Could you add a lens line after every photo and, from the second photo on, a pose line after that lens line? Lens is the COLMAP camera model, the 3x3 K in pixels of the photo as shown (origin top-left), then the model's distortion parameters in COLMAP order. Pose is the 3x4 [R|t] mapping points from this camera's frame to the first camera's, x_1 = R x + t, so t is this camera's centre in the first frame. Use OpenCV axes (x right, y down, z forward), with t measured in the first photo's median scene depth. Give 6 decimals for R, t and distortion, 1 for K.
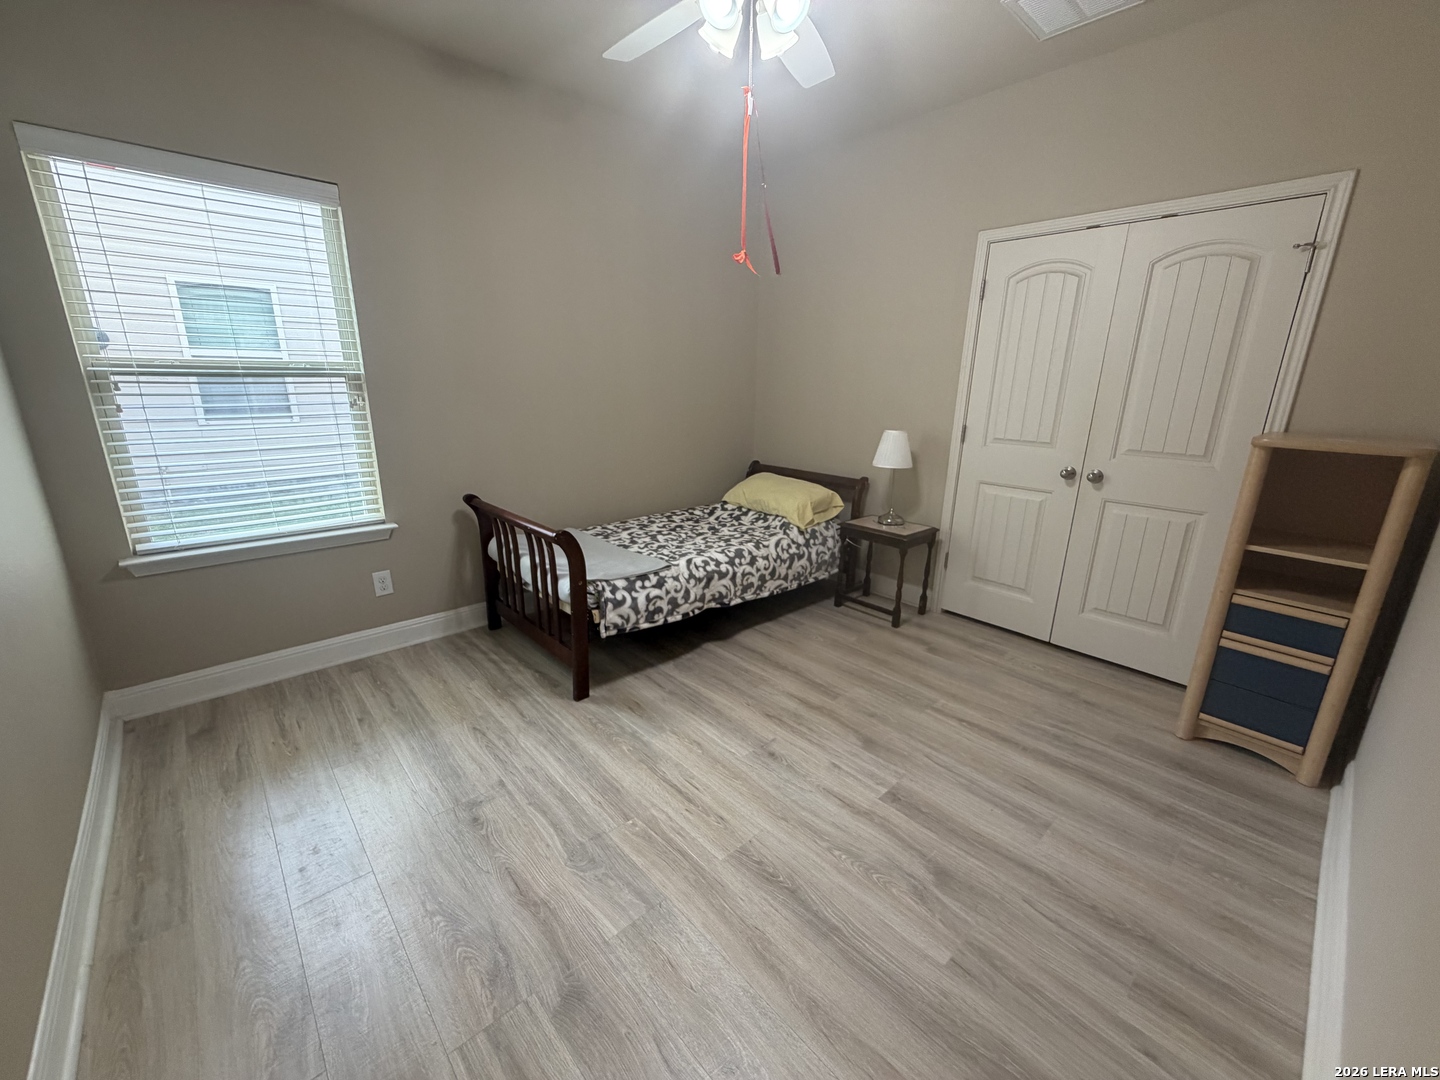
lens RADIAL K [[575.8, 0, 714.8], [0, 575.8, 541.7], [0, 0, 1]] dist [0.002393, -0.000714]
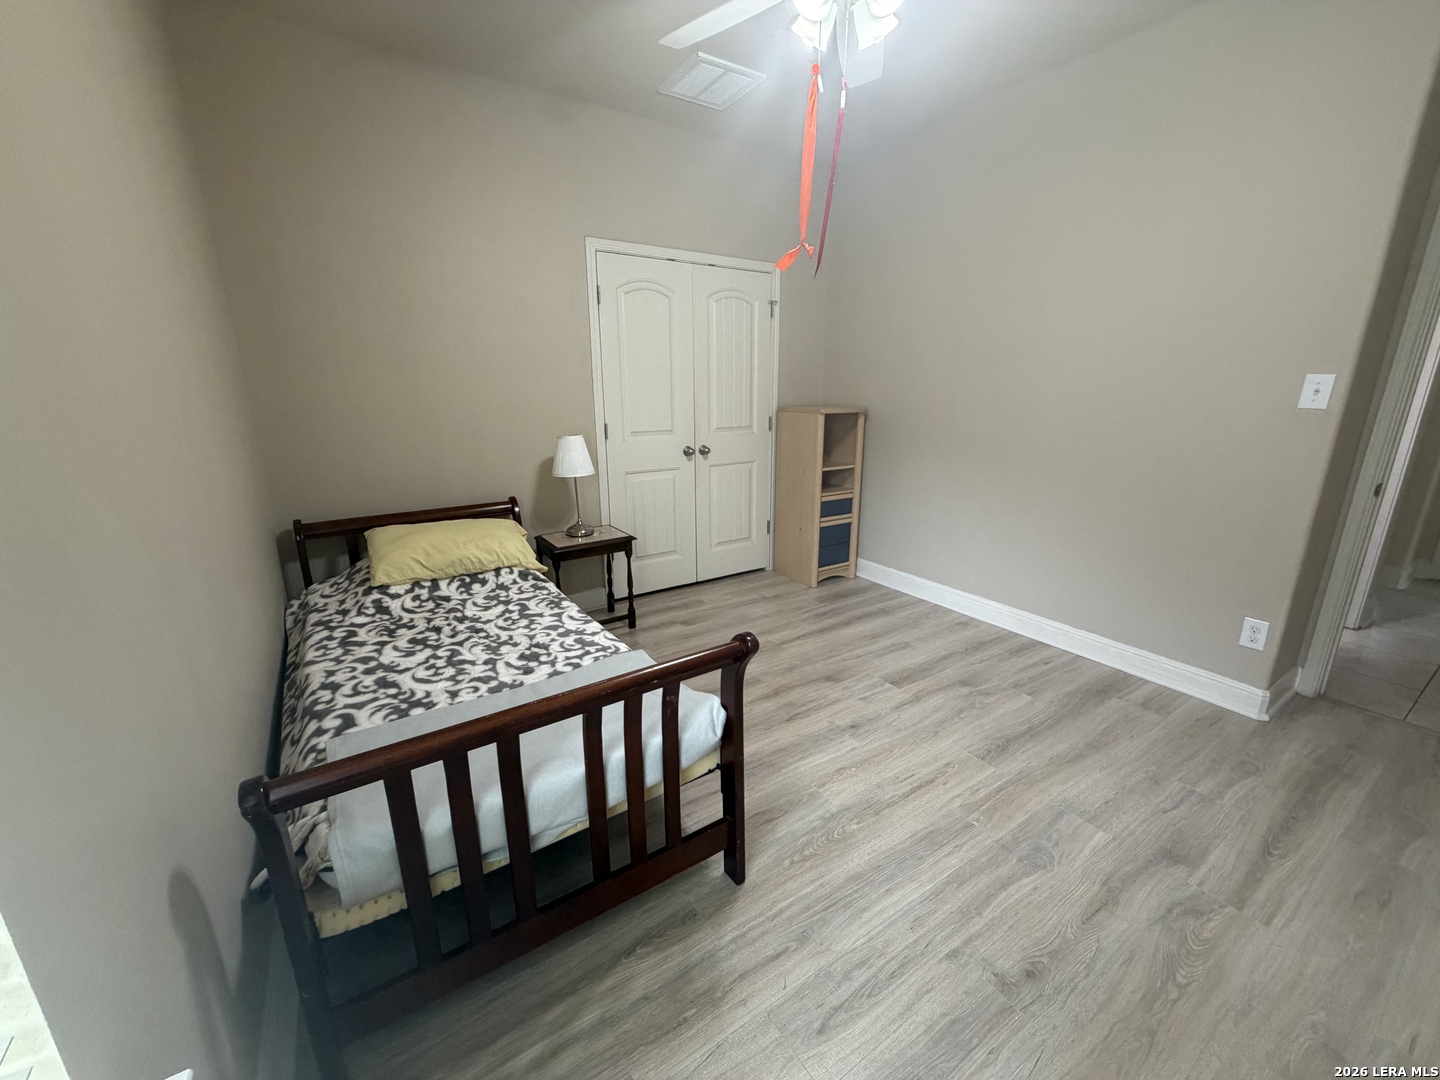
lens RADIAL K [[575.8, 0, 721.0], [0, 575.8, 539.1], [0, 0, 1]] dist [0.002393, -0.000714]
pose [[0.153133, -0.275966, 0.948891, -0.853539], [0.275841, 0.933986, 0.227116, -0.269814], [-0.948927, 0.226964, 0.219146, 0.900125]]
